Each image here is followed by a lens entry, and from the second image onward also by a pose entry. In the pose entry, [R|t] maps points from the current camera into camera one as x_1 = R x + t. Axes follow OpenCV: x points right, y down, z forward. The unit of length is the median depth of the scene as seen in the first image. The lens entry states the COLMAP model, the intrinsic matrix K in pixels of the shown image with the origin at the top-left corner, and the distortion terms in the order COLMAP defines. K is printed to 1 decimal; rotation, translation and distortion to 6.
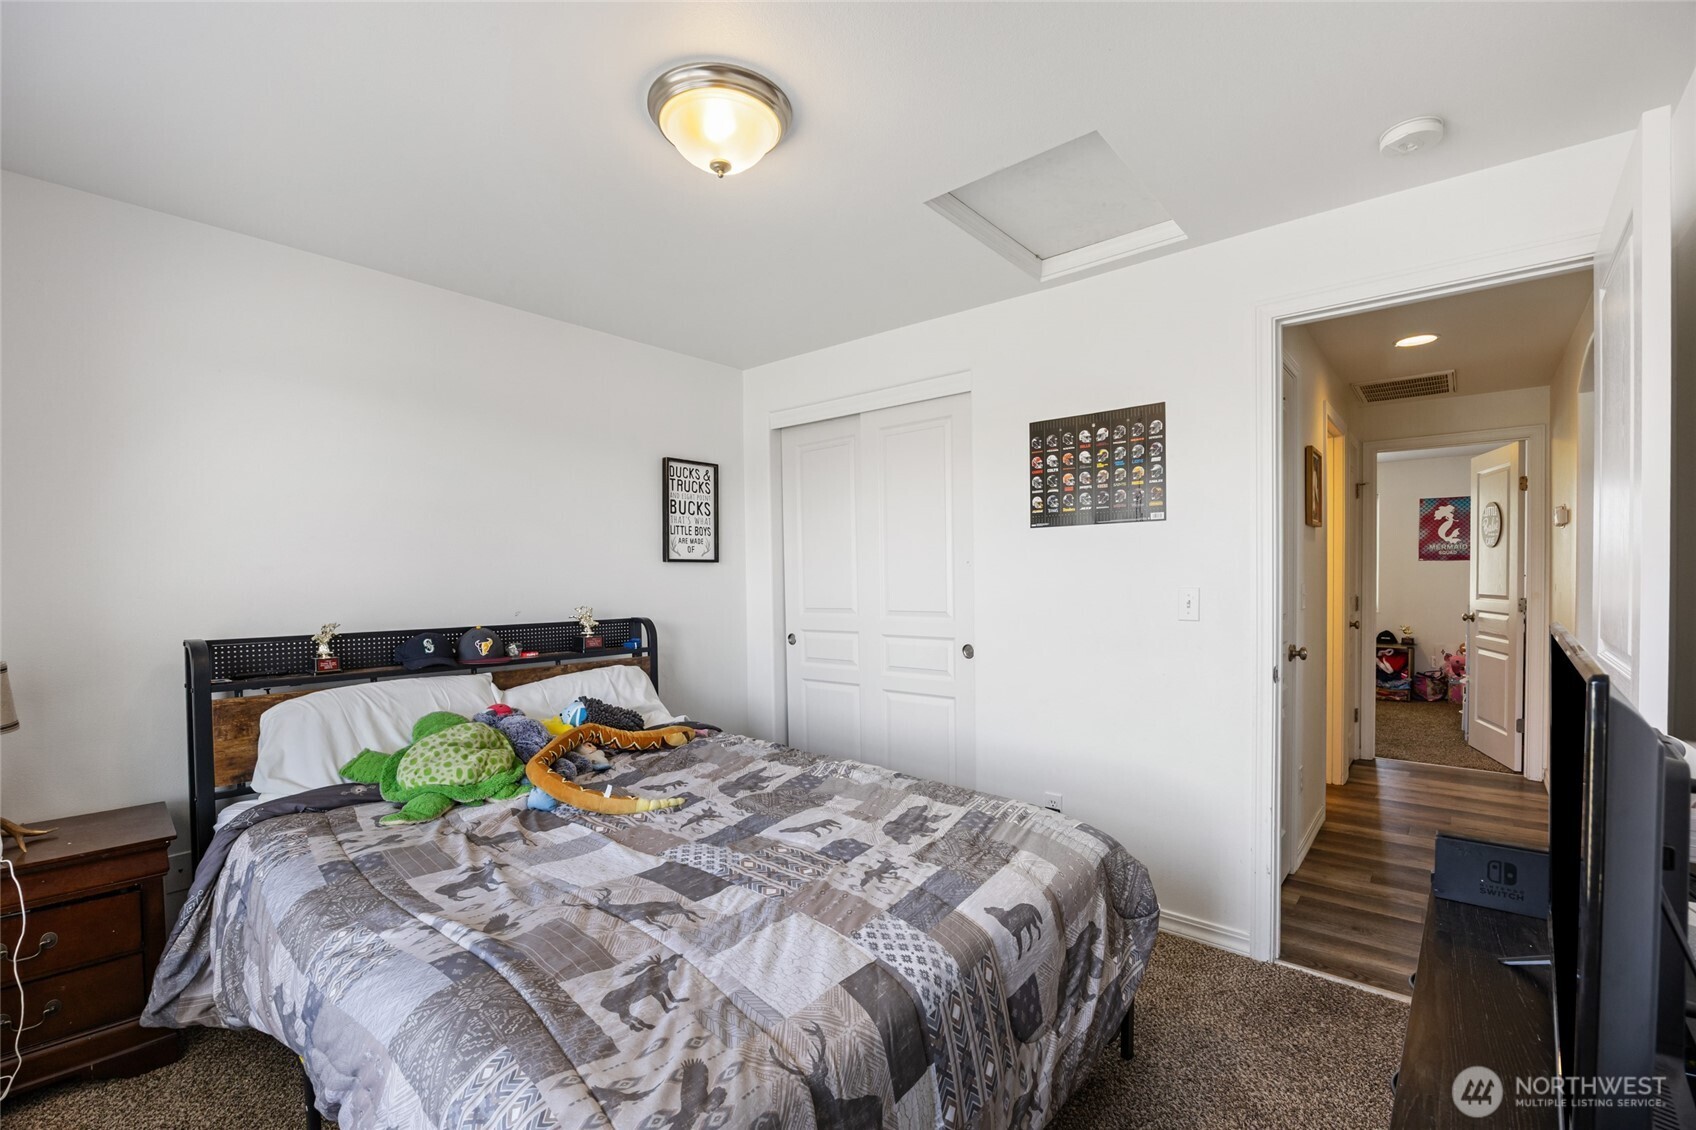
lens RADIAL K [[731.5, 0, 854.9], [0, 731.5, 581.6], [0, 0, 1]] dist [-0.021524, 0.000367]
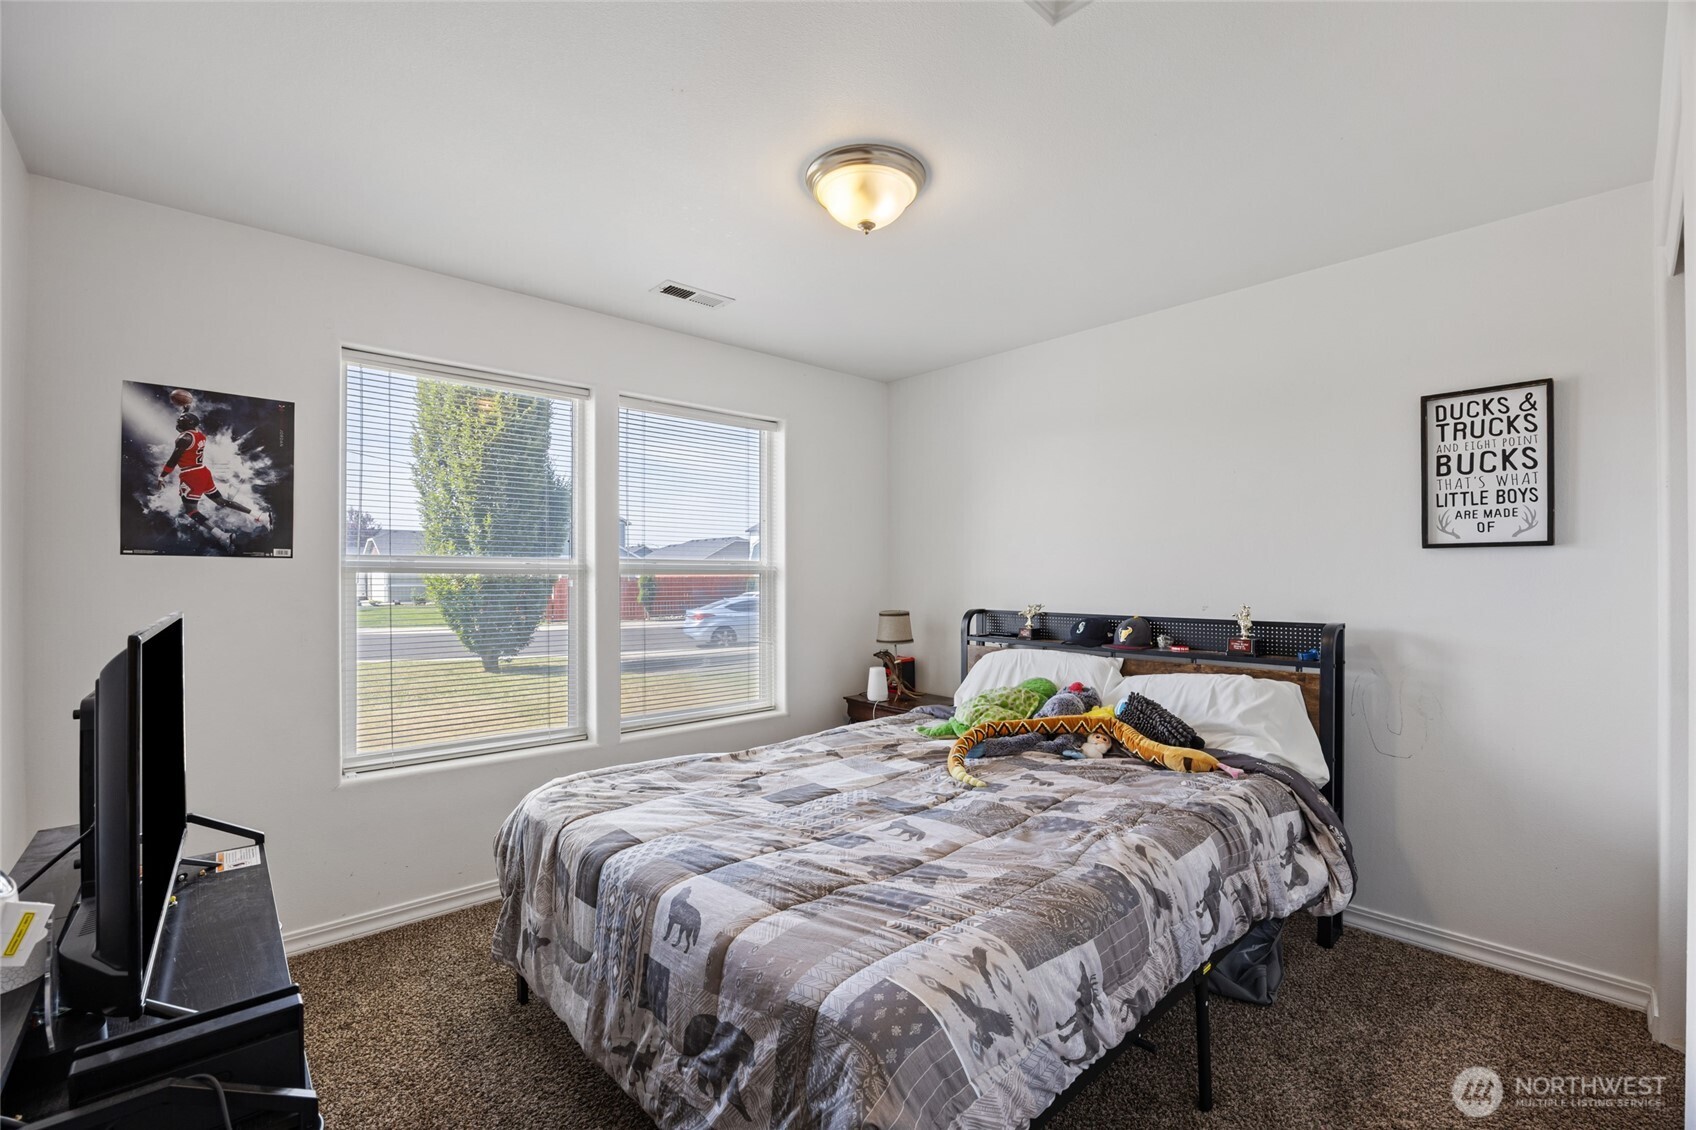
lens RADIAL K [[731.5, 0, 854.9], [0, 731.5, 581.6], [0, 0, 1]] dist [-0.021524, 0.000367]
pose [[-0.127401, 0.015431, -0.991731, 0.590279], [-0.003146, 0.999868, 0.015962, -0.006298], [0.991846, 0.005153, -0.127335, 0.678775]]
